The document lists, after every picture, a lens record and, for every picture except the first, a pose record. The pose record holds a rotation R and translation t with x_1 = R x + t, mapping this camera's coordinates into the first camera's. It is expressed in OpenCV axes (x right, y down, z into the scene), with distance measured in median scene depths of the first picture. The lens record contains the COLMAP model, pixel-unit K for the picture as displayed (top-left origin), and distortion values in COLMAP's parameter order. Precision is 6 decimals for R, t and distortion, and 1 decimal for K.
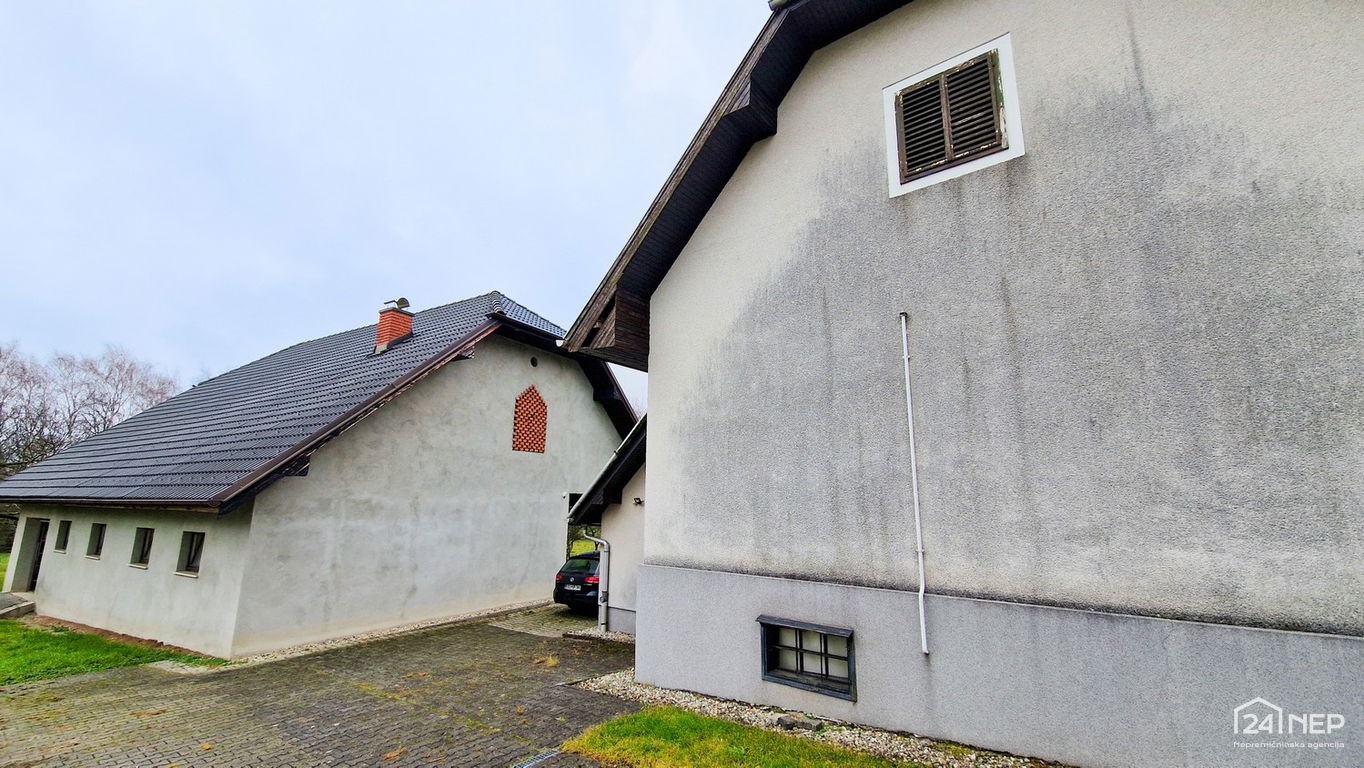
lens RADIAL K [[548.9, 0, 688.3], [0, 548.9, 386.2], [0, 0, 1]] dist [0.001017, -0.000219]
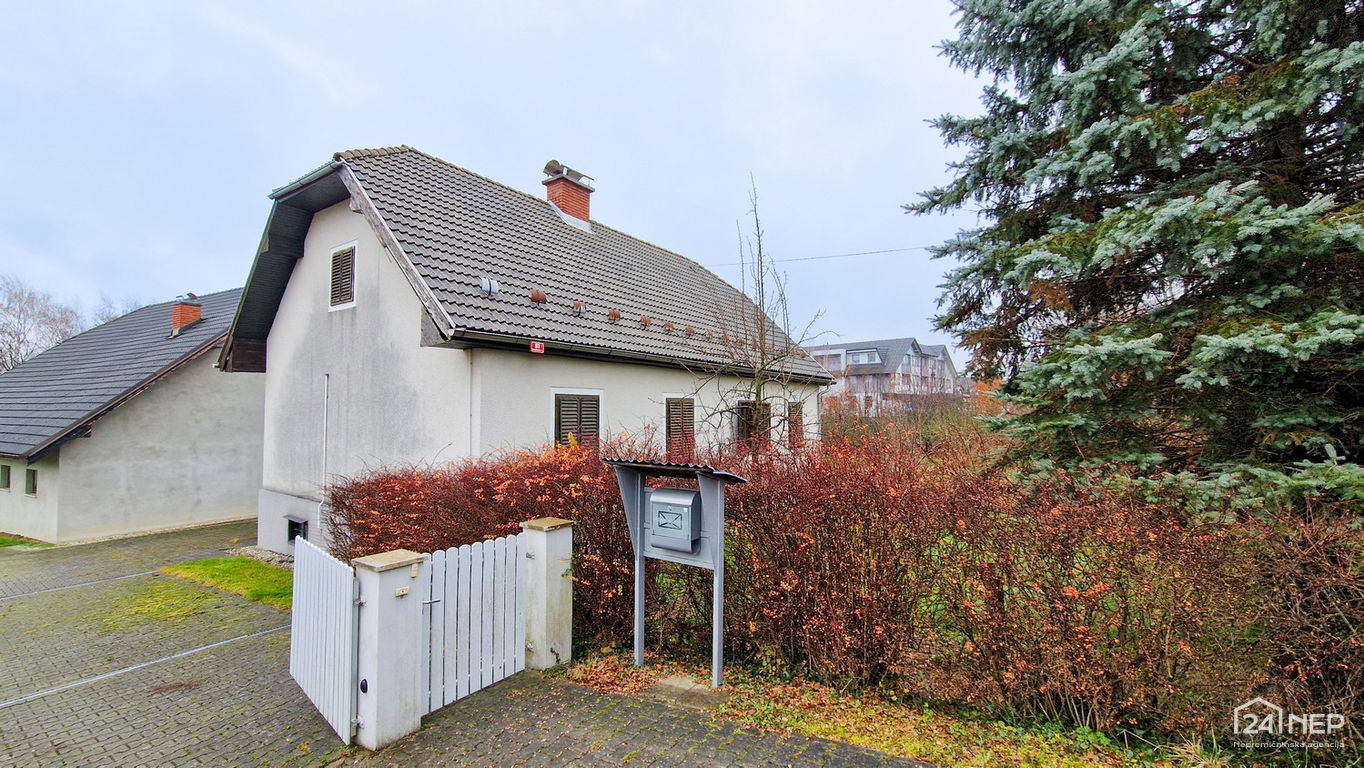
lens RADIAL K [[548.9, 0, 676.3], [0, 548.9, 386.6], [0, 0, 1]] dist [0.001017, -0.000219]
pose [[0.998995, -0.002629, 0.044748, 0.838205], [-0.004797, 0.986277, 0.165029, -0.226411], [-0.044568, -0.165078, 0.985273, -0.566056]]
